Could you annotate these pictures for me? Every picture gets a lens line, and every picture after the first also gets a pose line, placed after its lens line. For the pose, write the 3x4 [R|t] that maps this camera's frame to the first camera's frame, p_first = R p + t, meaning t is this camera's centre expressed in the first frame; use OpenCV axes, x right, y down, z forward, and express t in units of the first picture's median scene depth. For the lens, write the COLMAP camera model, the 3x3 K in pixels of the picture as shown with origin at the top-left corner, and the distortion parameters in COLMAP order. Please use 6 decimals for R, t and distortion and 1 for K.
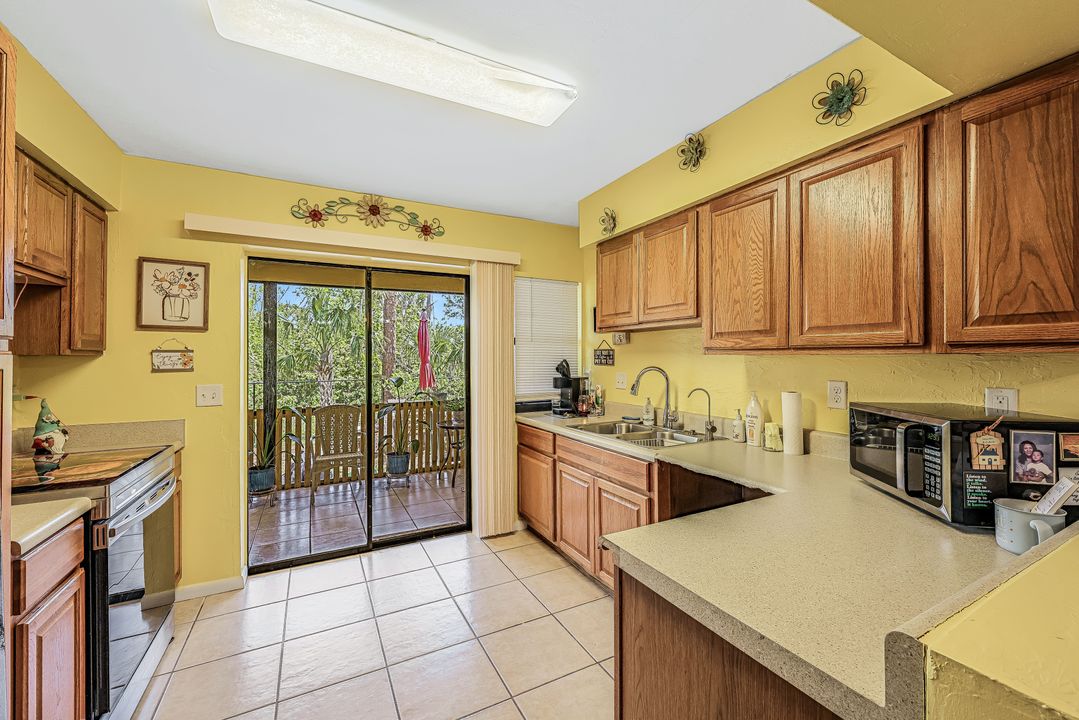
lens RADIAL K [[437.6, 0, 537.4], [0, 437.6, 354.7], [0, 0, 1]] dist [0.000560, -0.000710]
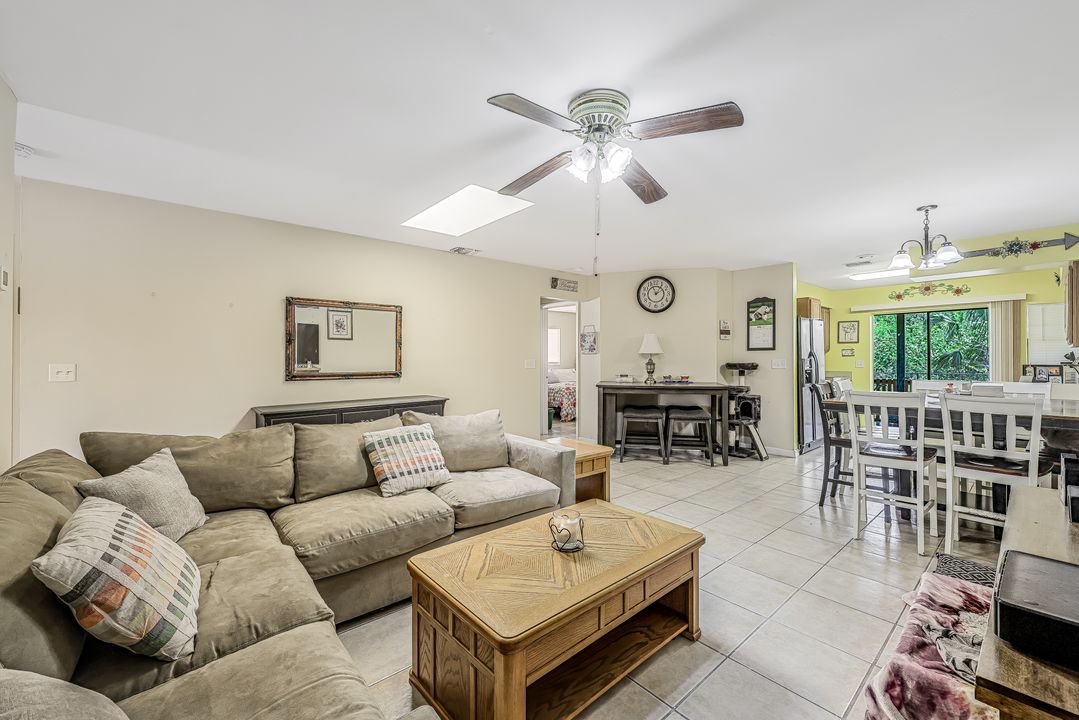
lens RADIAL K [[437.6, 0, 538.1], [0, 437.6, 356.4], [0, 0, 1]] dist [0.000560, -0.000710]
pose [[0.227268, -0.001581, -0.973831, 1.201568], [0.010483, 0.999945, 0.000824, 0.008934], [0.973776, -0.010396, 0.227272, -1.314283]]
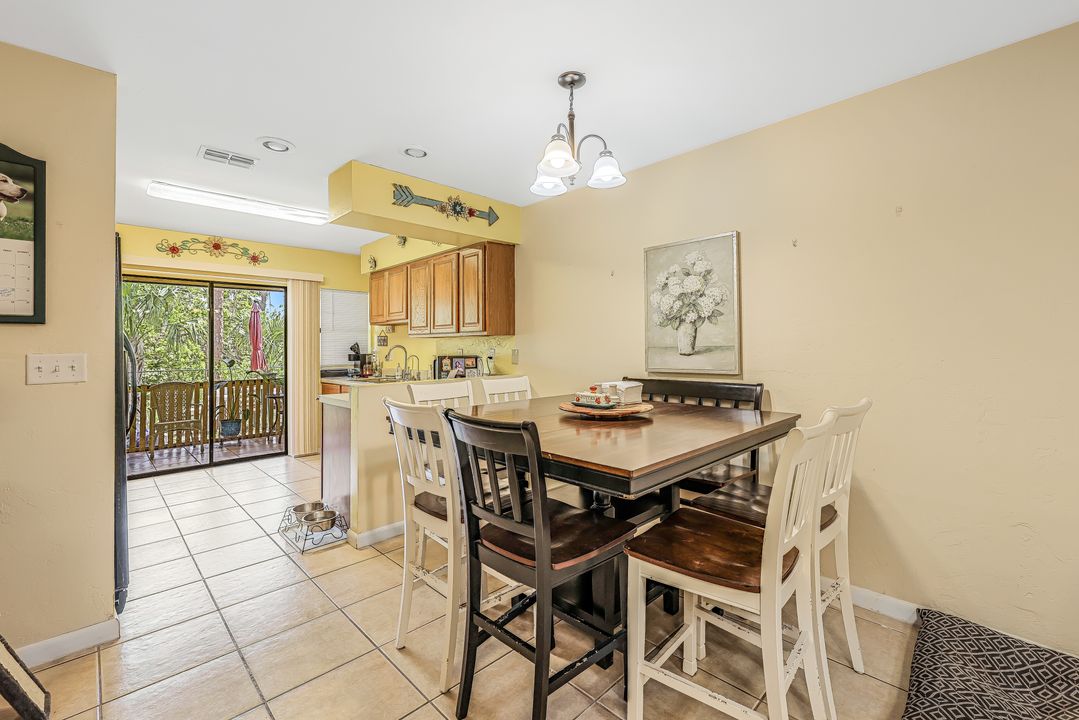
lens RADIAL K [[464.7, 0, 539.7], [0, 464.7, 342.2], [0, 0, 1]] dist [0.011461, 0.000079]
pose [[0.958756, 0.000851, 0.284228, 0.219667], [0.001493, 0.999967, -0.008031, 0.024648], [-0.284226, 0.008124, 0.958723, -0.782146]]
